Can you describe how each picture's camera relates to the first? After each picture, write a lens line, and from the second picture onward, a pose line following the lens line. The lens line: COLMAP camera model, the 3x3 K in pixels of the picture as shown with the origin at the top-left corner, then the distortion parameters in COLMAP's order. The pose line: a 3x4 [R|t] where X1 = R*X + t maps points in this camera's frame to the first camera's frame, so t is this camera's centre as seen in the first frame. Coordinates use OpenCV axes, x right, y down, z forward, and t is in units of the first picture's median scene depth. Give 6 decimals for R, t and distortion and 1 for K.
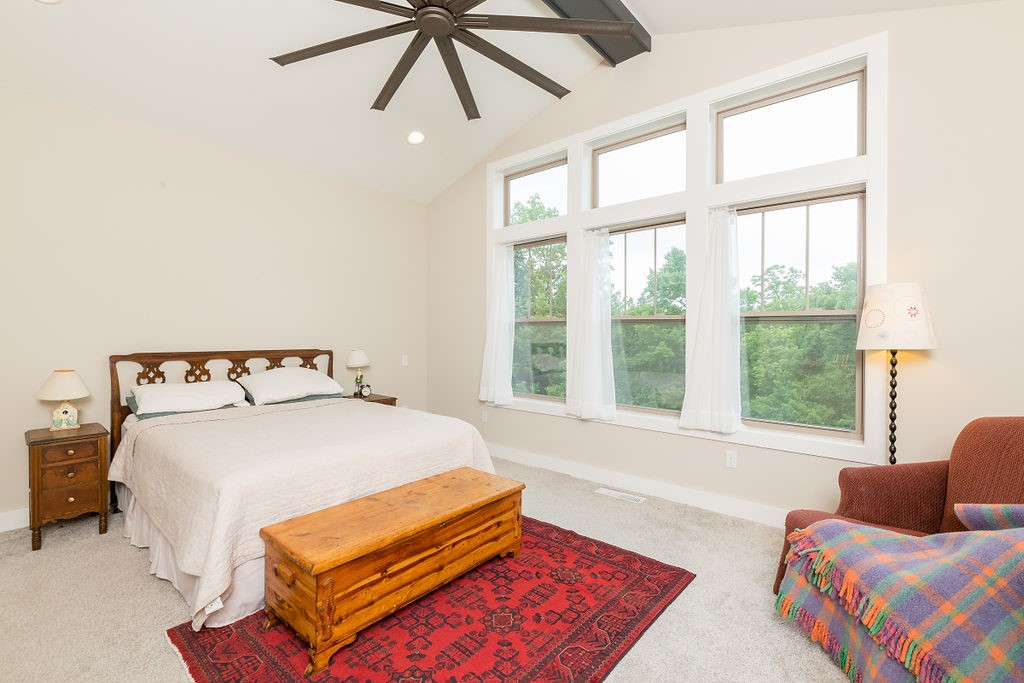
lens RADIAL K [[450.1, 0, 513.5], [0, 450.1, 335.7], [0, 0, 1]] dist [-0.000207, -0.000062]
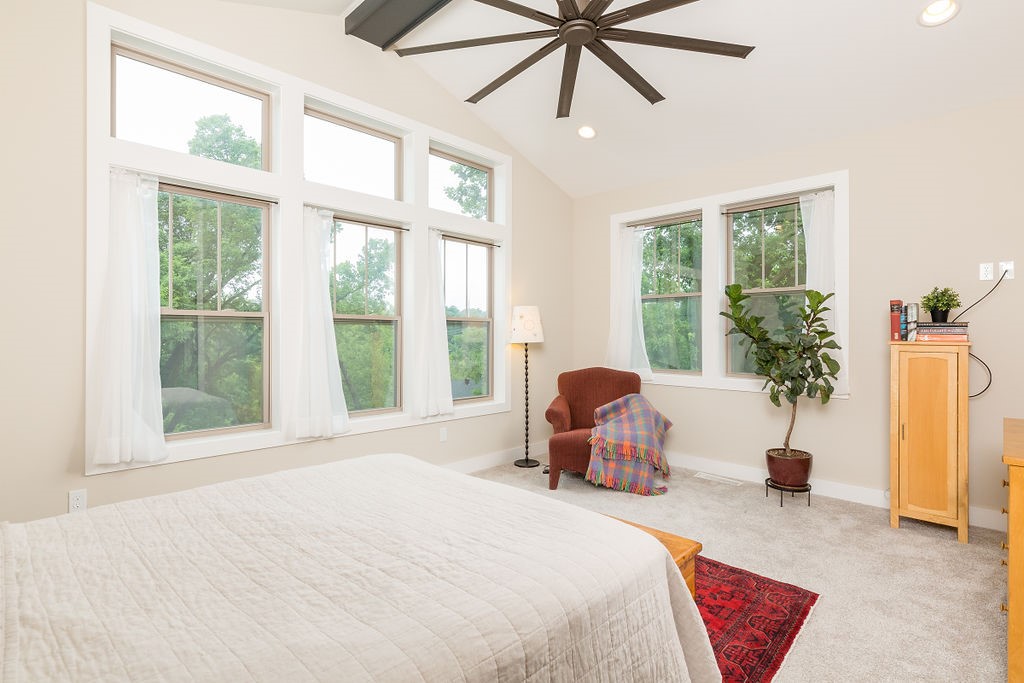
lens RADIAL K [[487.5, 0, 512.6], [0, 487.5, 338.8], [0, 0, 1]] dist [-0.001526, -0.000224]
pose [[0.064317, -0.012013, 0.997857, -0.815034], [0.006453, 0.999912, 0.011622, -0.005005], [-0.997909, 0.005692, 0.064389, 0.694915]]
